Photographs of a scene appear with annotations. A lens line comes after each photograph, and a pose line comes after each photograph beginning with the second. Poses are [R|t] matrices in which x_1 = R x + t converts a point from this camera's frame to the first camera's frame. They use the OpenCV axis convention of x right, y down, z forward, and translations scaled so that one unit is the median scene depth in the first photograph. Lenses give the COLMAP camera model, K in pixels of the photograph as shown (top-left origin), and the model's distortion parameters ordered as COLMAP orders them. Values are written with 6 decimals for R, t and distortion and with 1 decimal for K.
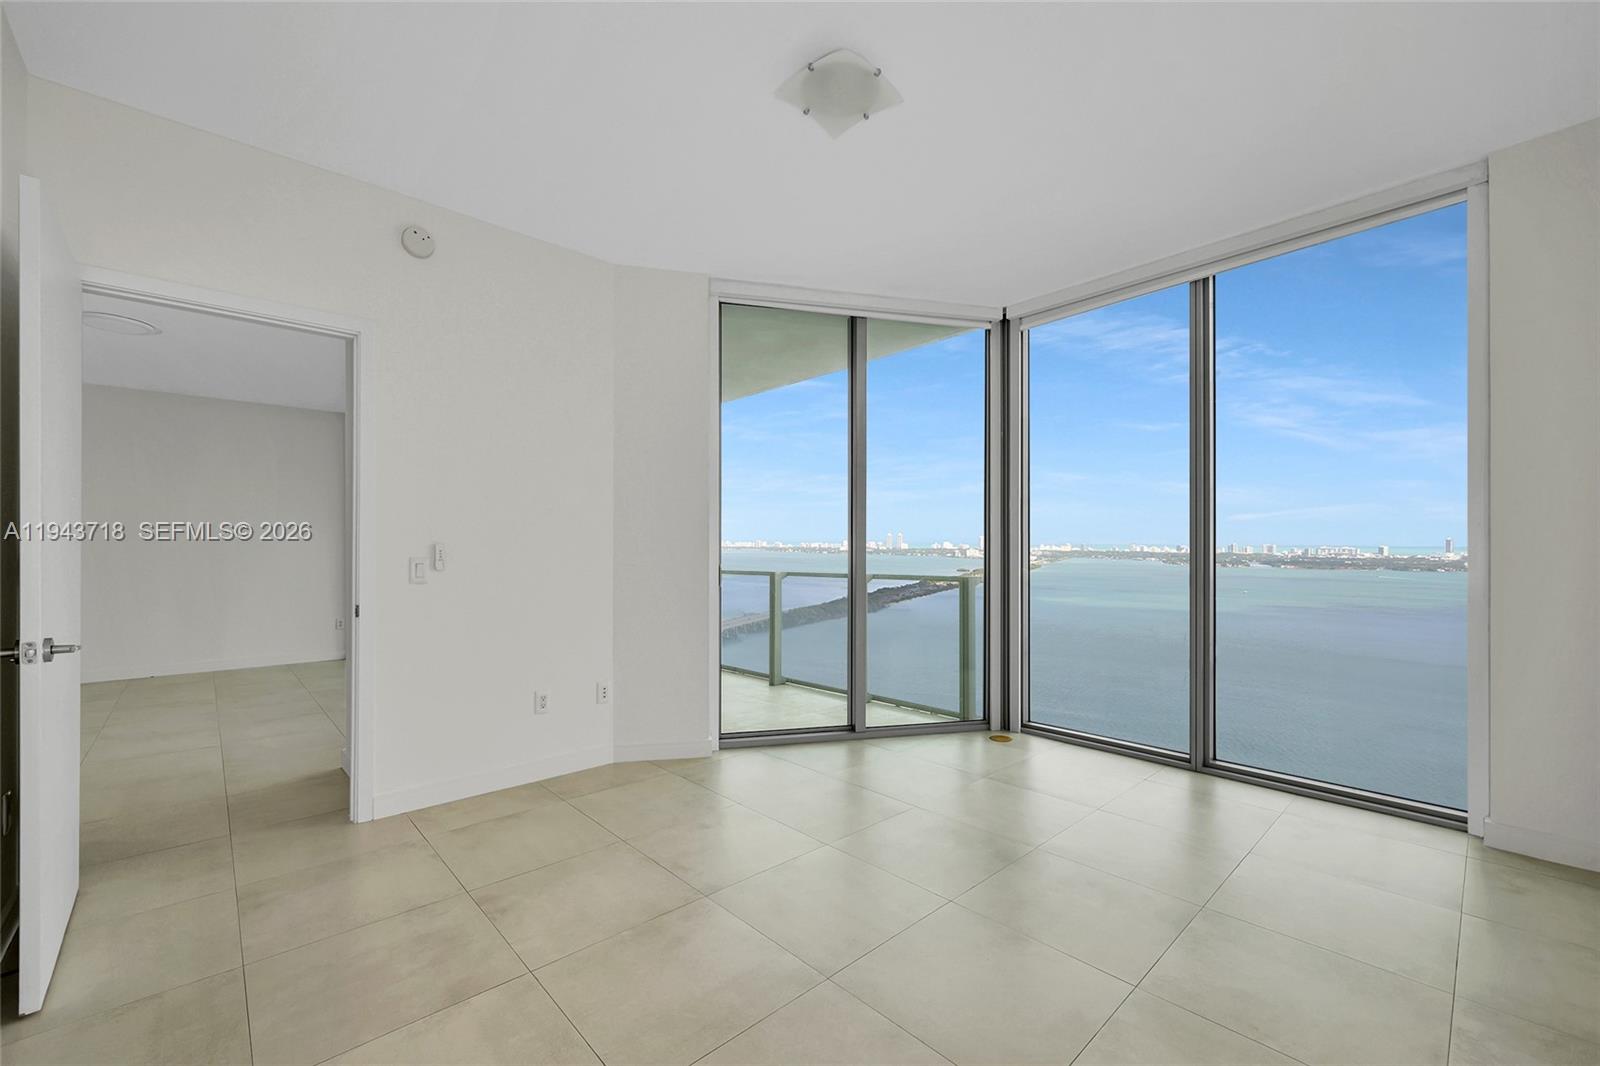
lens RADIAL K [[672.7, 0, 800.0], [0, 672.7, 533.0], [0, 0, 1]] dist [-0.002004, -0.000118]
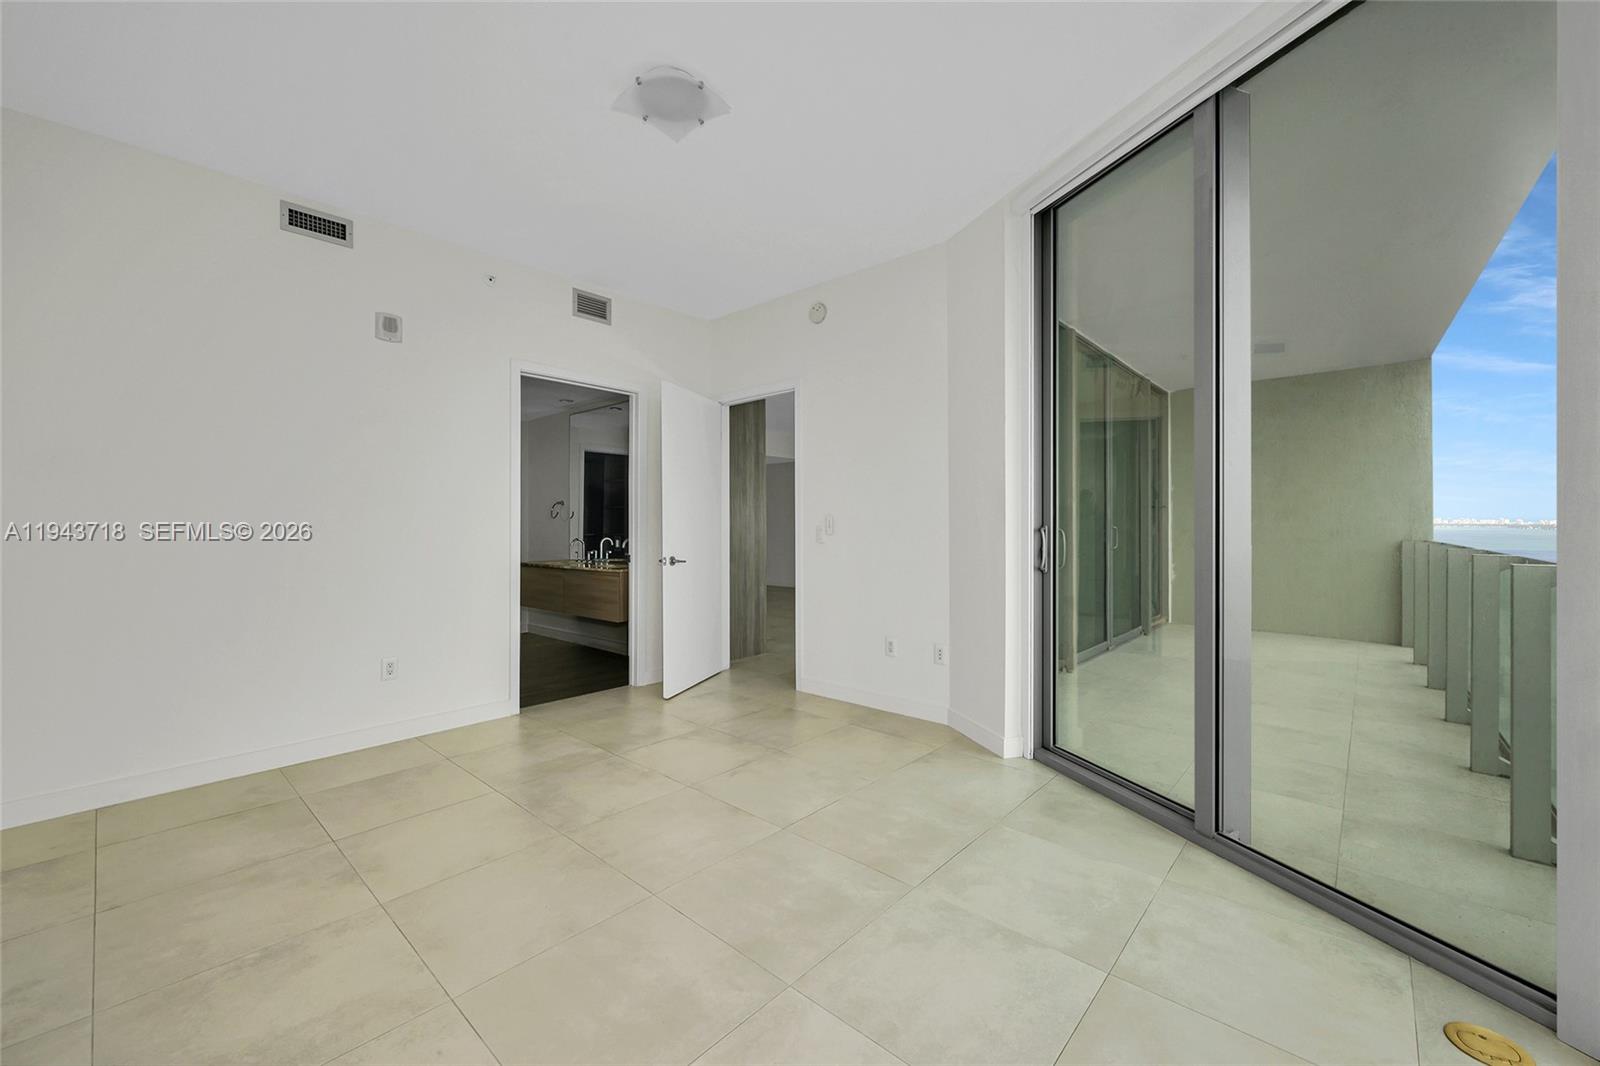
lens RADIAL K [[637.1, 0, 801.4], [0, 637.1, 515.3], [0, 0, 1]] dist [-0.000571, -0.000229]
pose [[0.106090, -0.006380, -0.994336, 0.747067], [0.014758, 0.999879, -0.004841, 0.018739], [0.994247, -0.014161, 0.106172, 0.735907]]
